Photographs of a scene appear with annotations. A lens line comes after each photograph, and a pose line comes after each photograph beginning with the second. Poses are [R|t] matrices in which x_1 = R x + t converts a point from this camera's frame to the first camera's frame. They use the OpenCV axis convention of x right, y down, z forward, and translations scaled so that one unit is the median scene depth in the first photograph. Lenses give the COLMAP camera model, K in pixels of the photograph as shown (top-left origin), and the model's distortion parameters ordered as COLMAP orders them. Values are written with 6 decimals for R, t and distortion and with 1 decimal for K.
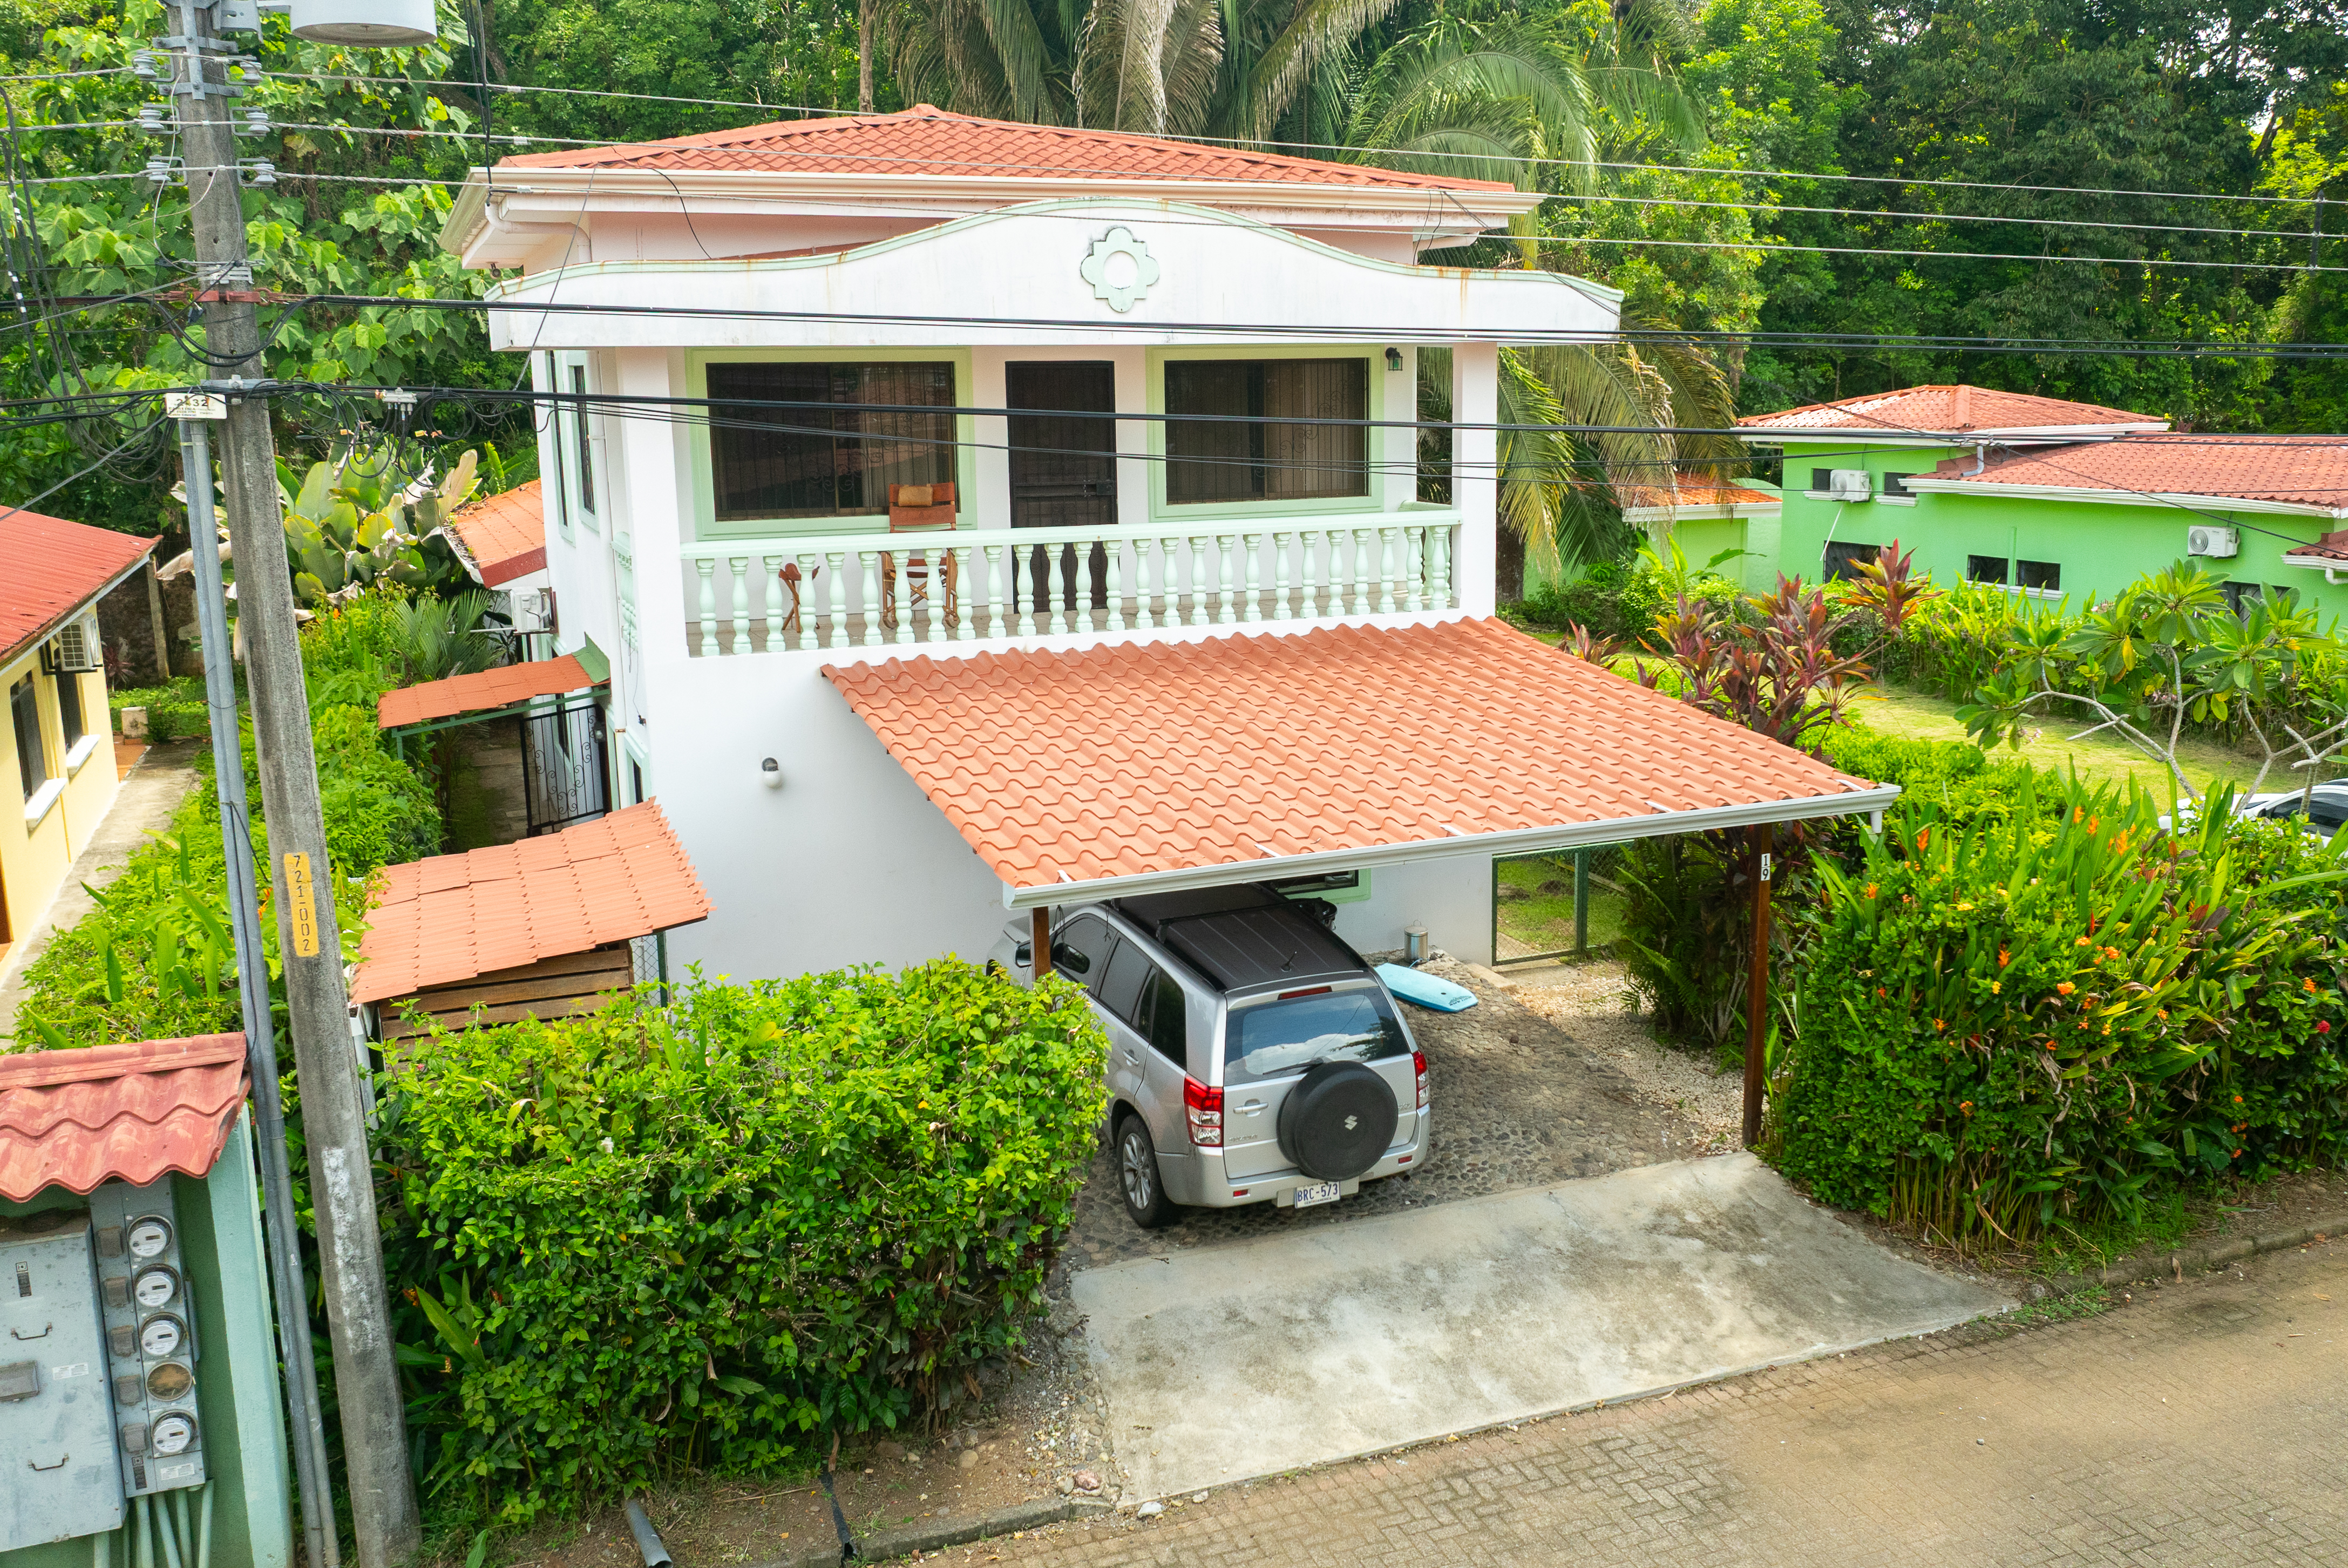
lens RADIAL K [[1967.7, 0, 1231.7], [0, 1967.7, 735.9], [0, 0, 1]] dist [-0.006043, -0.011046]
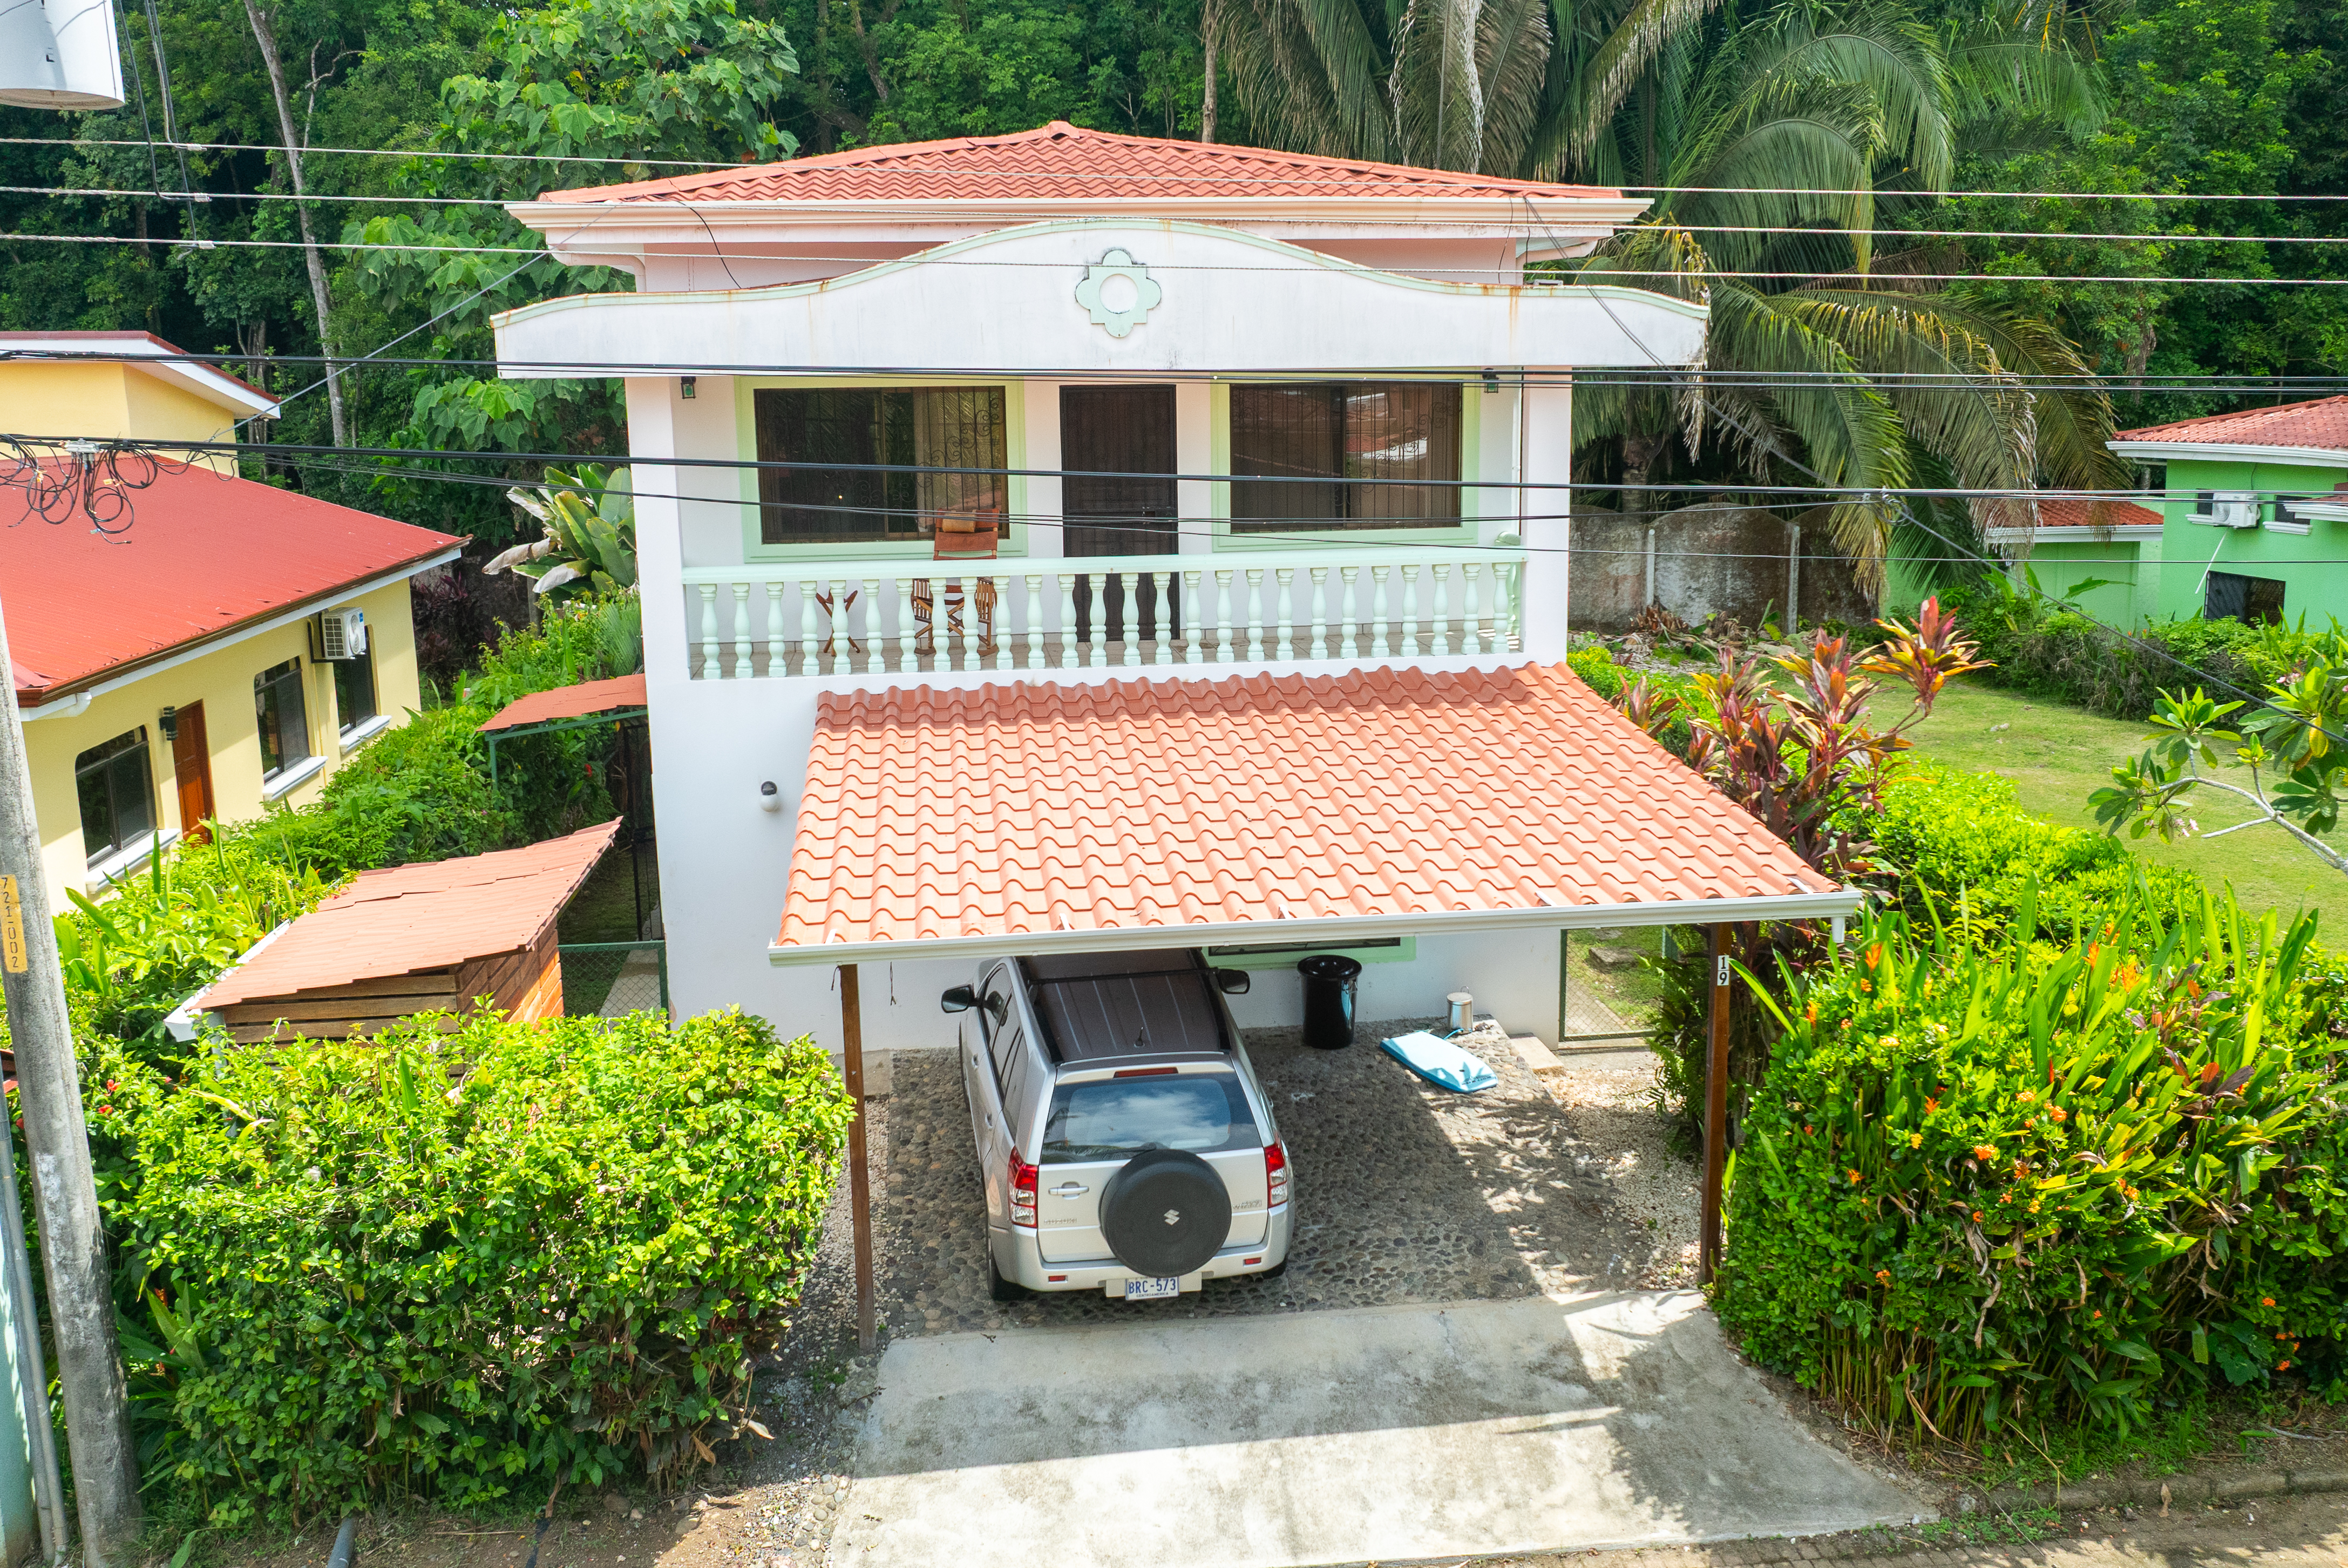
lens RADIAL K [[1962.4, 0, 1188.6], [0, 1962.4, 740.1], [0, 0, 1]] dist [-0.015123, -0.003212]
pose [[0.964505, 0.046139, -0.260004, 0.230959], [-0.044964, 0.998934, 0.010469, -0.030054], [0.260210, 0.001594, 0.965551, 0.082632]]
